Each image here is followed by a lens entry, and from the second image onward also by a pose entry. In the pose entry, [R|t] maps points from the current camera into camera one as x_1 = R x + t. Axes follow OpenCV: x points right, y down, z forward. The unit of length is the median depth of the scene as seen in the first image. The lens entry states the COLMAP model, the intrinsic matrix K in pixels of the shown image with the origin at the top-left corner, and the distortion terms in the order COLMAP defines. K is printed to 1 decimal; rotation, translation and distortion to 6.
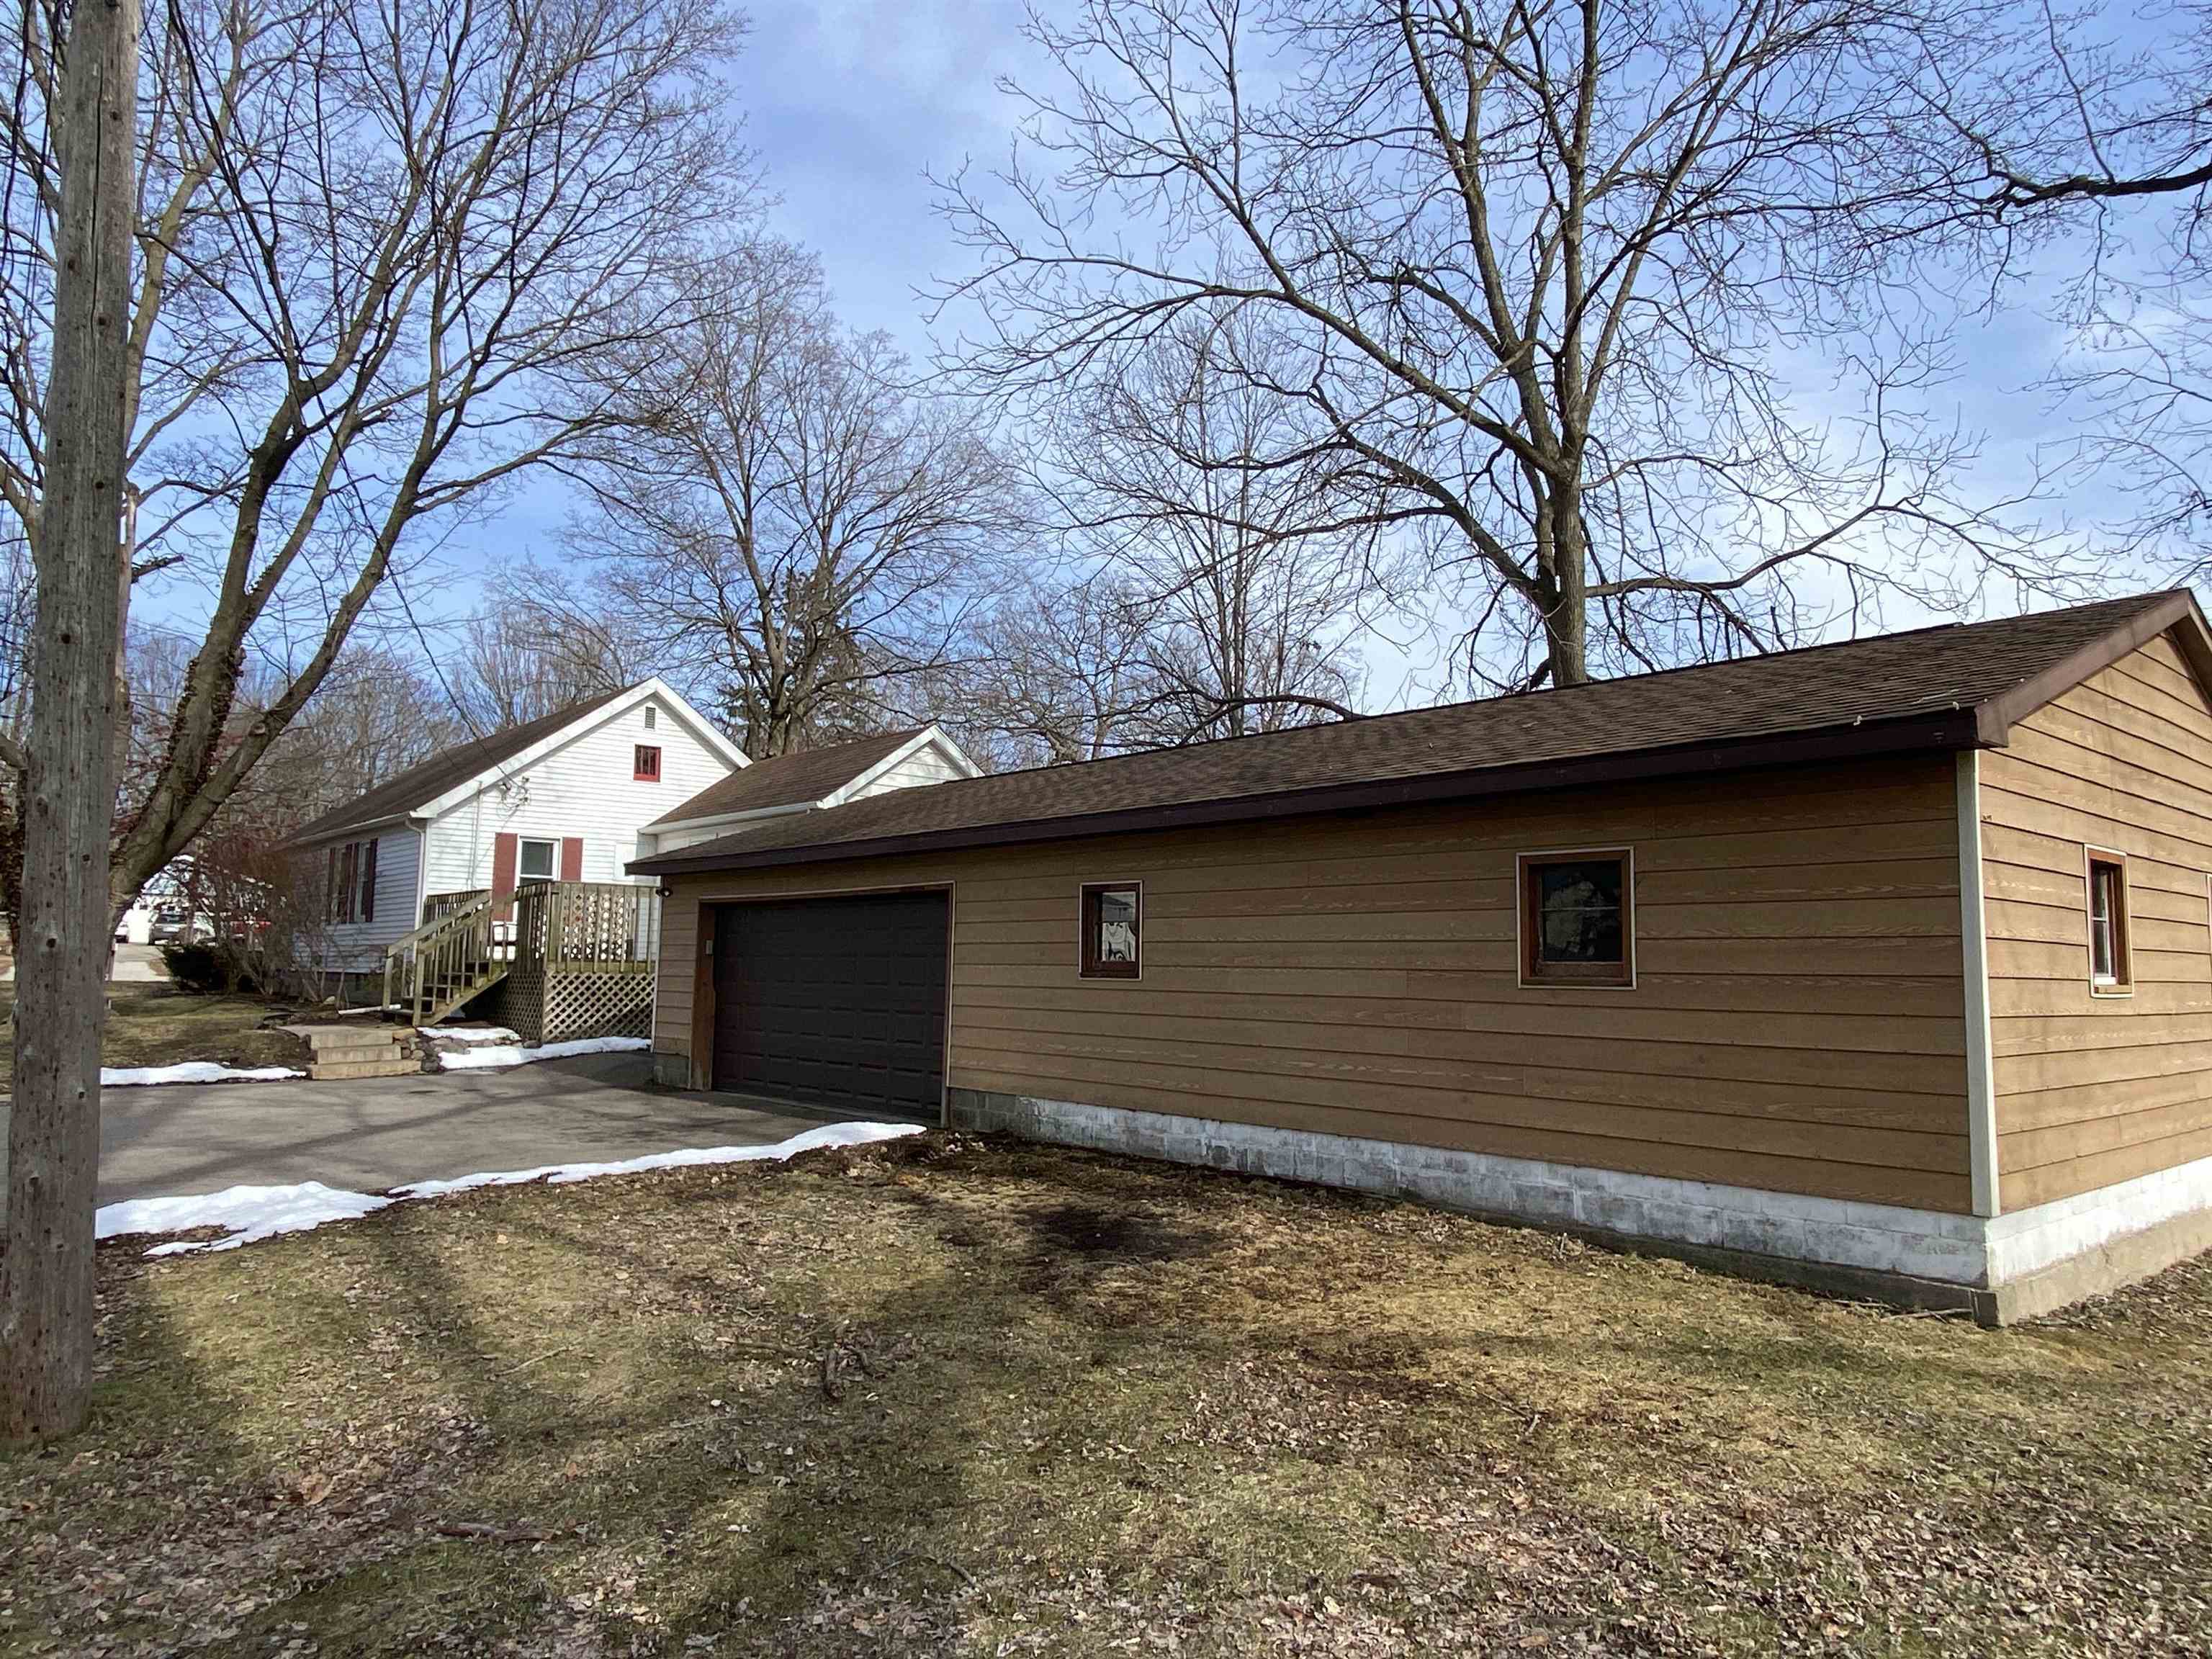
lens RADIAL K [[1381.5, 0, 1123.6], [0, 1381.5, 823.8], [0, 0, 1]] dist [0.004671, 0.000224]
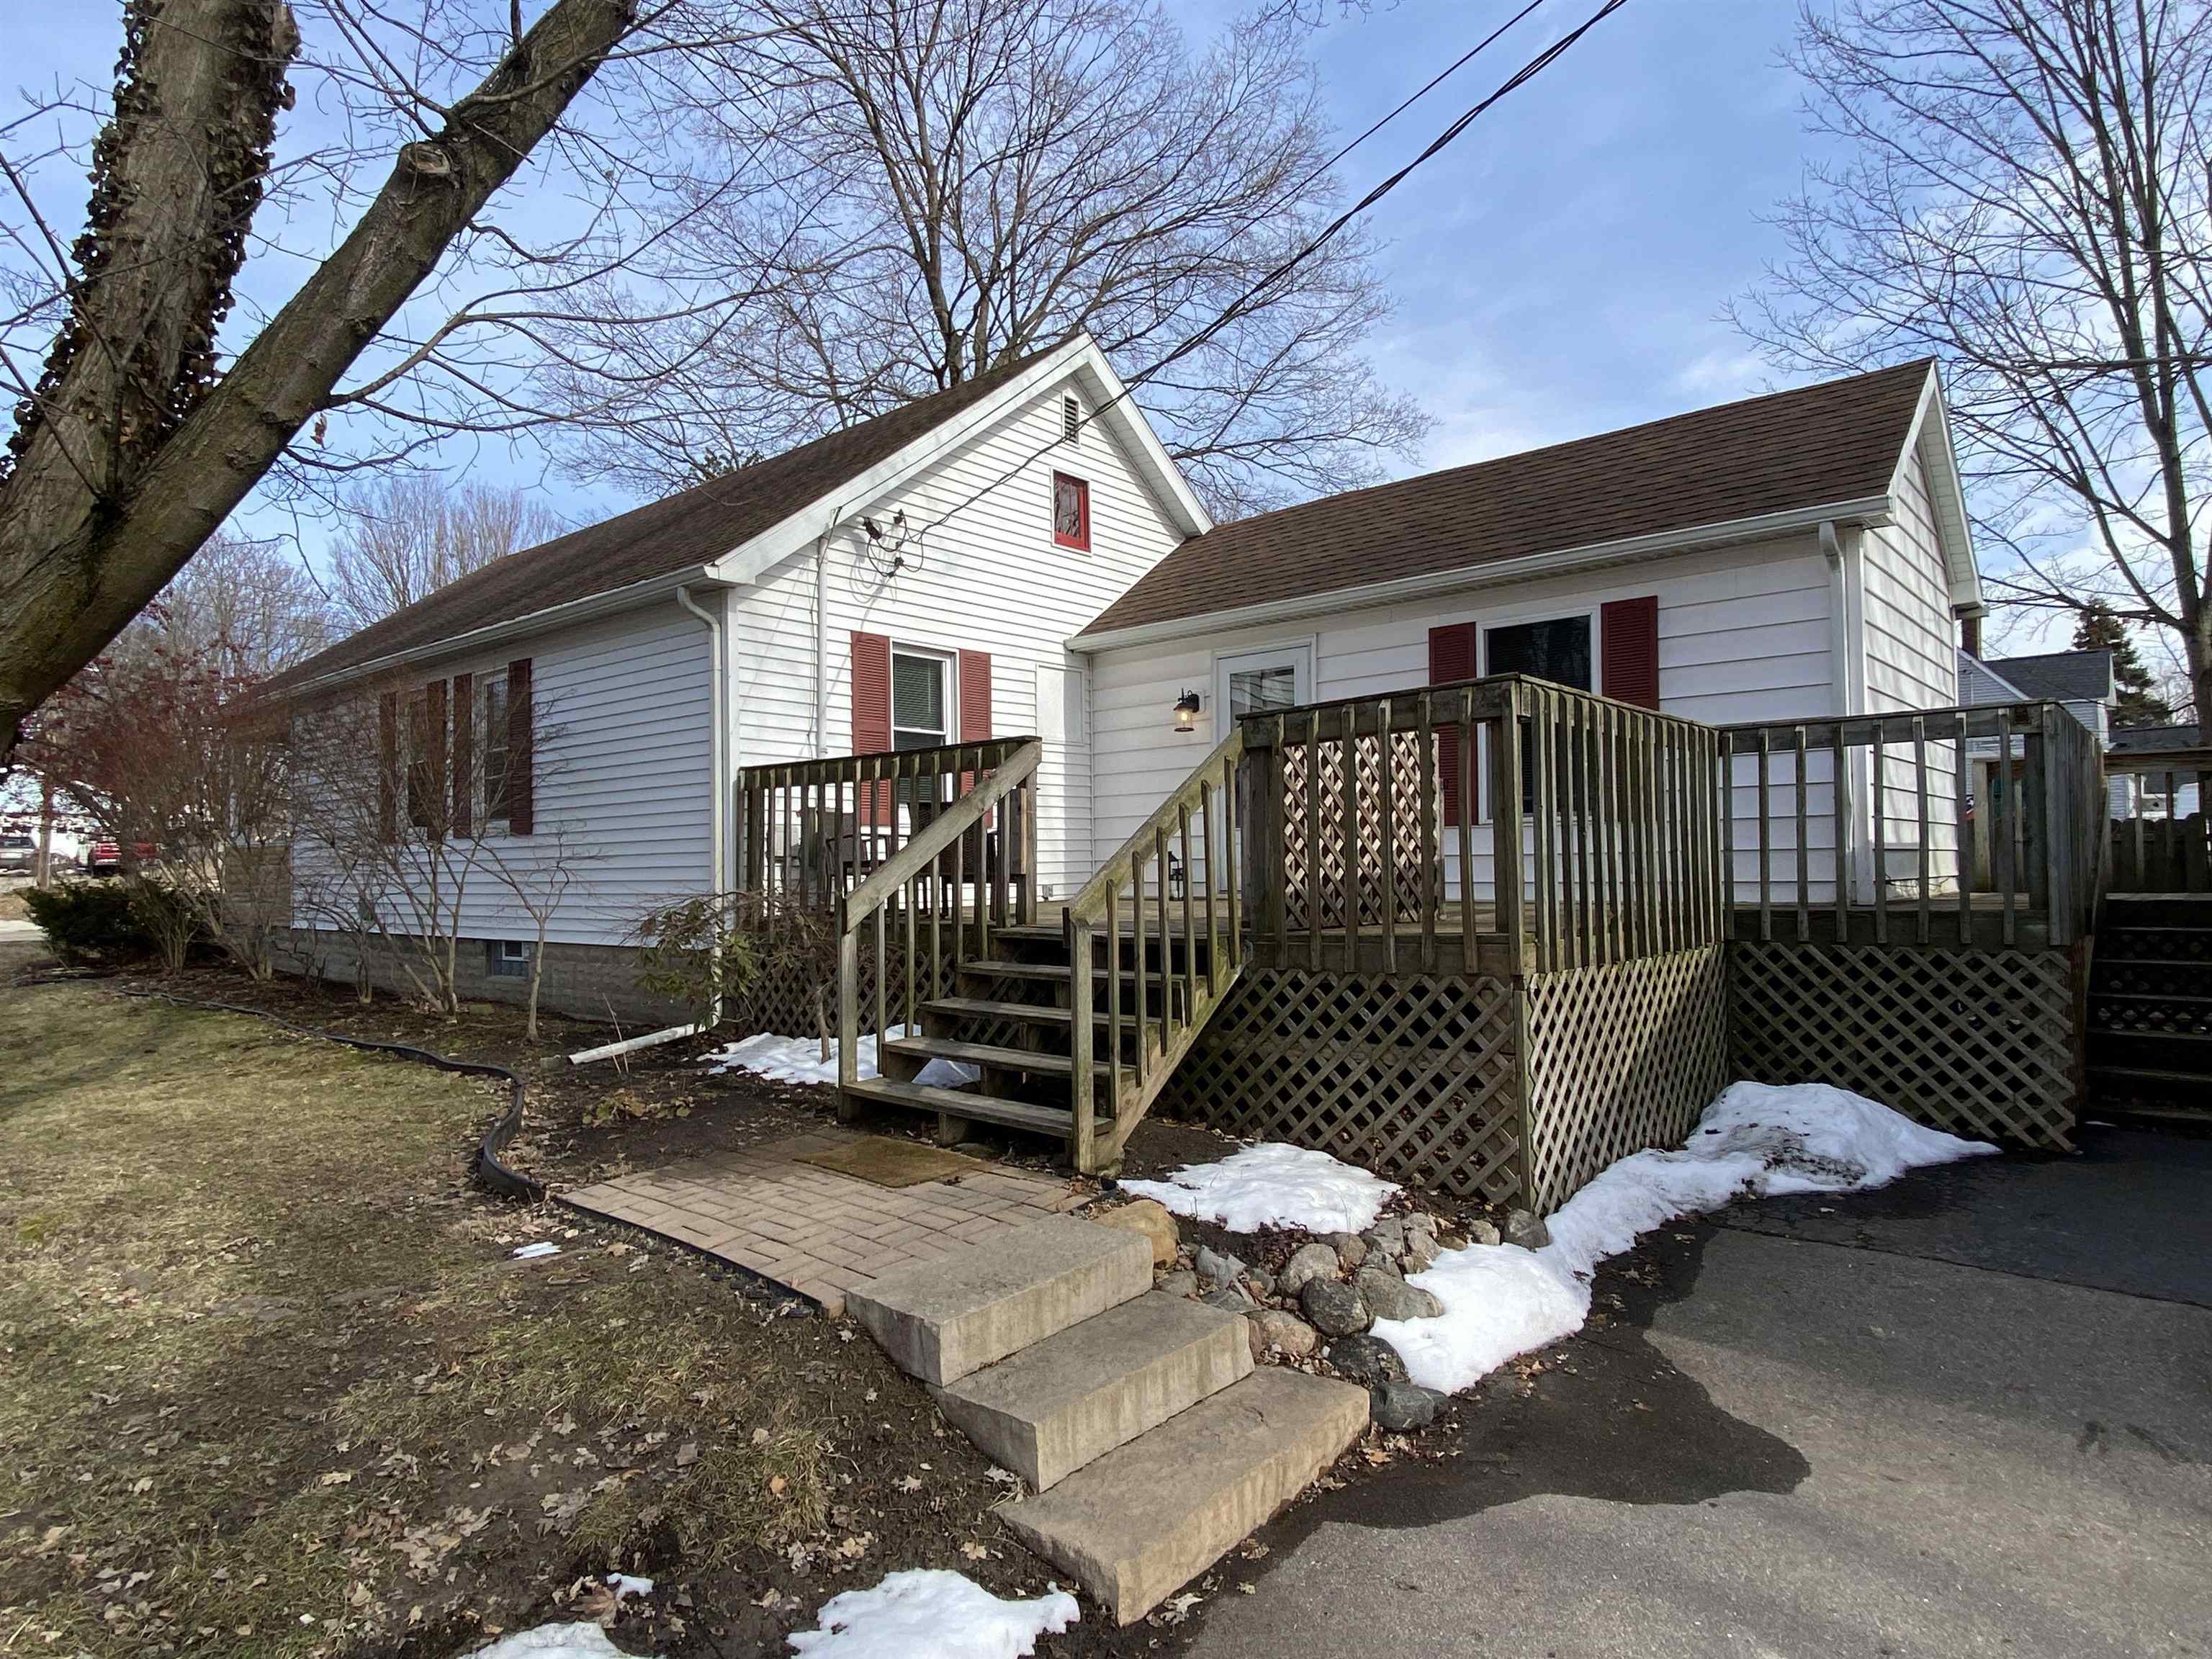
lens RADIAL K [[1236.2, 0, 1102.6], [0, 1236.2, 836.0], [0, 0, 1]] dist [0.006915, -0.000406]
pose [[0.990334, -0.022085, 0.136936, -0.414588], [0.011428, 0.996878, 0.078127, 0.041182], [-0.138234, -0.075807, 0.987494, 0.563808]]
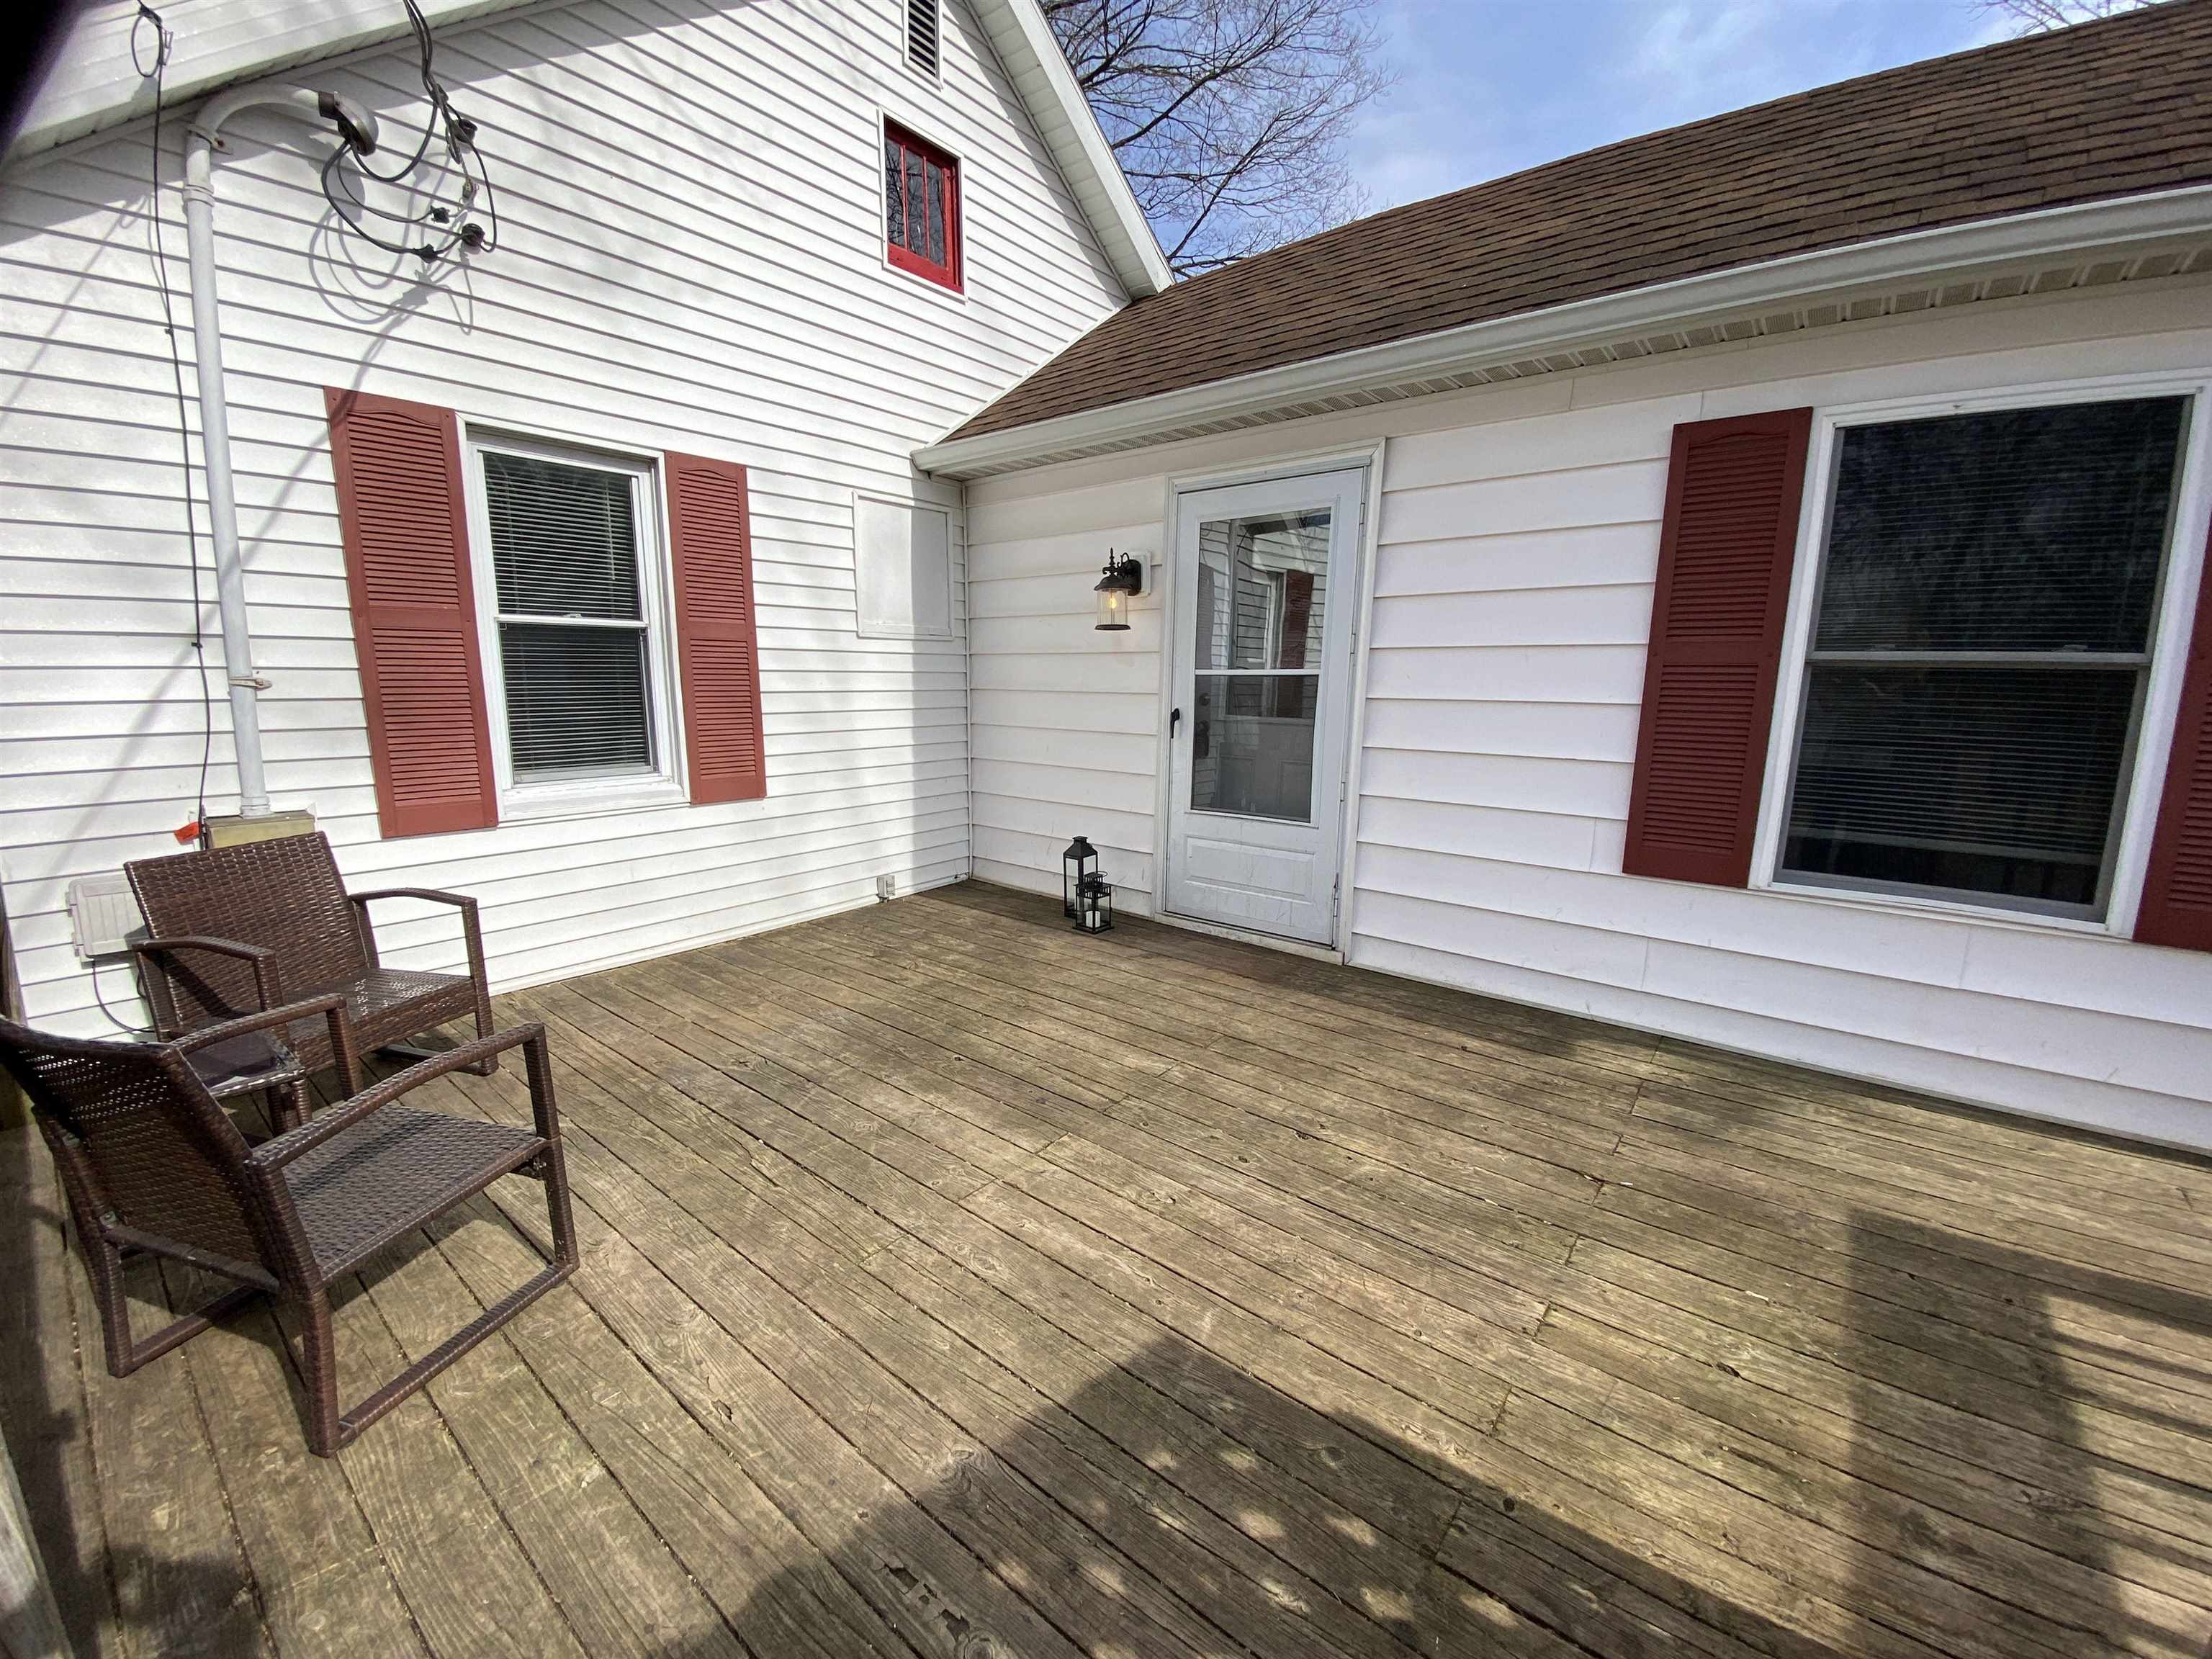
lens RADIAL K [[907.0, 0, 1110.5], [0, 907.0, 834.3], [0, 0, 1]] dist [-0.010607, -0.000620]
pose [[0.984081, -0.033921, 0.174455, -0.357931], [-0.015193, 0.961967, 0.272742, 0.029303], [-0.177072, -0.271051, 0.946138, 0.817410]]
